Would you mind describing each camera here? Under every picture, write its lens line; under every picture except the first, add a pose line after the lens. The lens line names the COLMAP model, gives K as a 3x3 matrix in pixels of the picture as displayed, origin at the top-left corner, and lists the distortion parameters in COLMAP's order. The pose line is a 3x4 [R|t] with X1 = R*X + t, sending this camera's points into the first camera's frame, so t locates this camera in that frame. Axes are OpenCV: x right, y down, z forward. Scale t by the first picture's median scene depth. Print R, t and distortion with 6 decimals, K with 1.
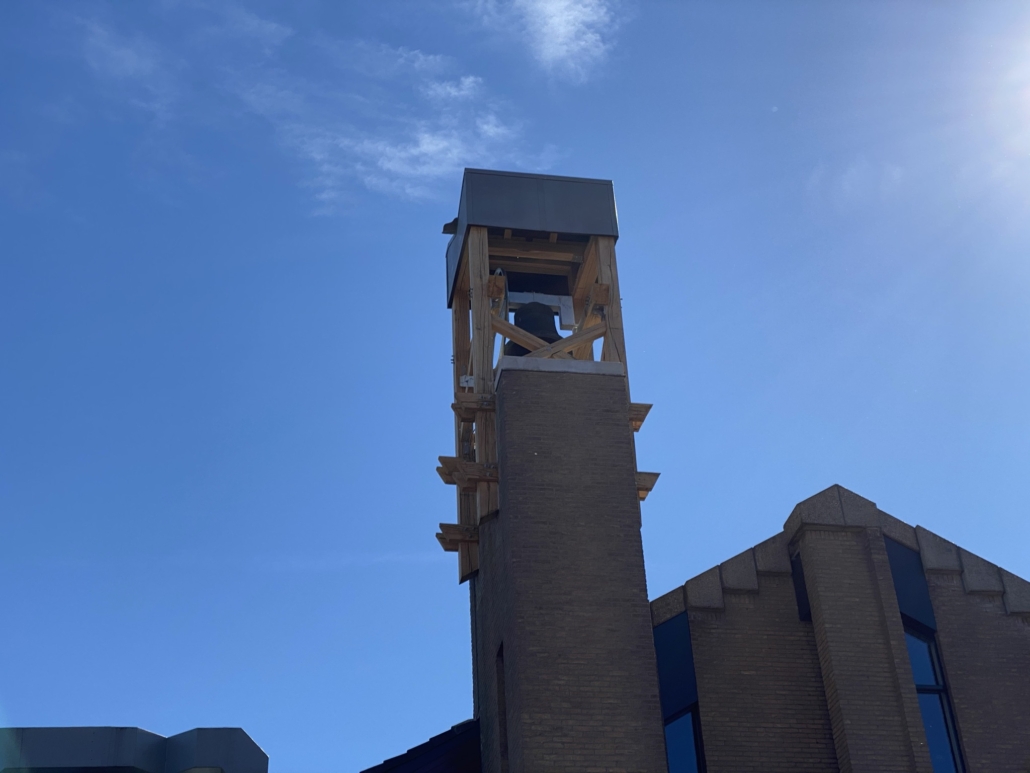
lens RADIAL K [[1553.9, 0, 514.5], [0, 1553.9, 386.6], [0, 0, 1]] dist [-0.004048, 0.000000]
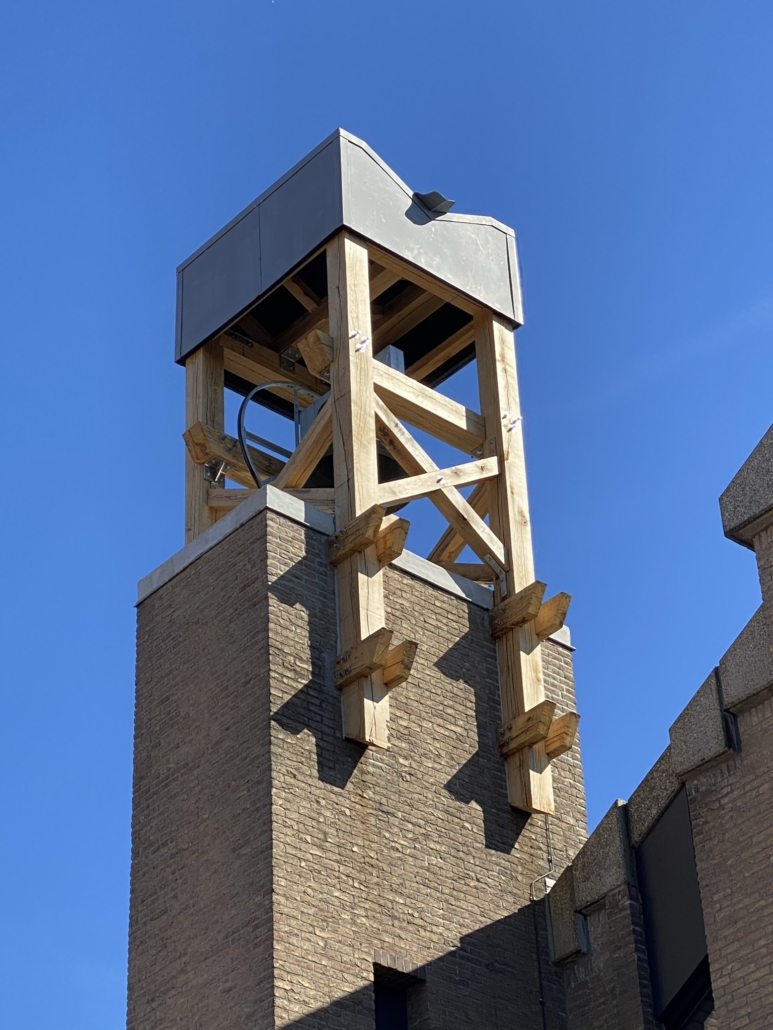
lens RADIAL K [[2554.8, 0, 386.4], [0, 2554.8, 514.6], [0, 0, 1]] dist [0.035457, 0.000000]
pose [[0.535569, -0.486930, -0.689975, 0.709999], [0.499746, 0.841355, -0.205852, 0.201284], [0.680749, -0.234564, 0.693945, 0.380253]]
